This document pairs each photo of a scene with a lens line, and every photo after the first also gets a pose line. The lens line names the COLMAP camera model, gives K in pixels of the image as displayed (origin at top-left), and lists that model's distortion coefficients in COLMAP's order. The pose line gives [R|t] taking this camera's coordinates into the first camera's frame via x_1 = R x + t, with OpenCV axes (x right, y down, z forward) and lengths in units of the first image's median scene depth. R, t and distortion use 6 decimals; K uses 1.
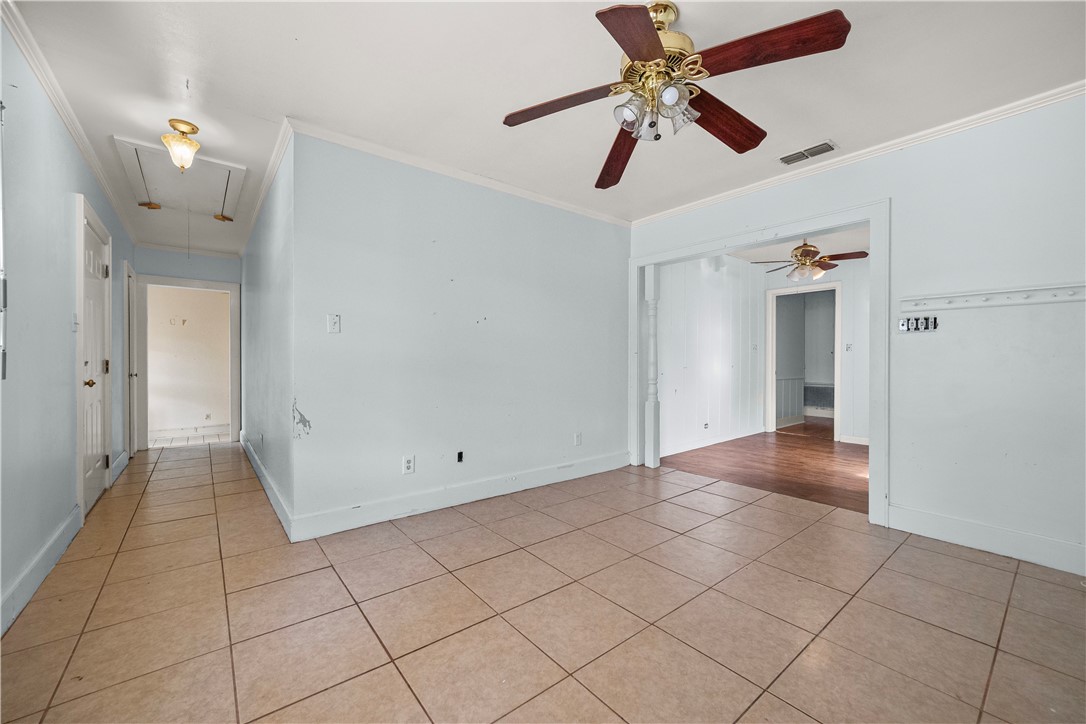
lens RADIAL K [[430.0, 0, 549.7], [0, 430.0, 363.6], [0, 0, 1]] dist [-0.009523, 0.003123]
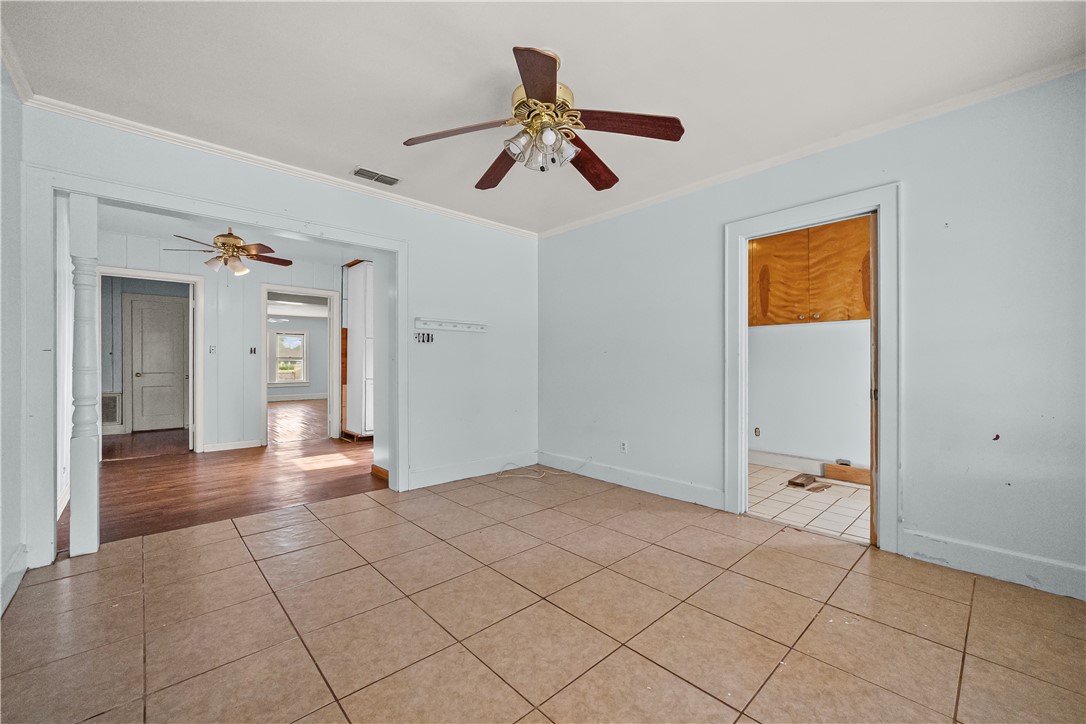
lens RADIAL K [[430.0, 0, 543.1], [0, 430.0, 365.3], [0, 0, 1]] dist [-0.009523, 0.003123]
pose [[-0.056920, -0.005589, 0.998363, -0.608446], [0.007939, 0.999950, 0.006051, -0.008277], [-0.998347, 0.008271, -0.056873, 0.729392]]
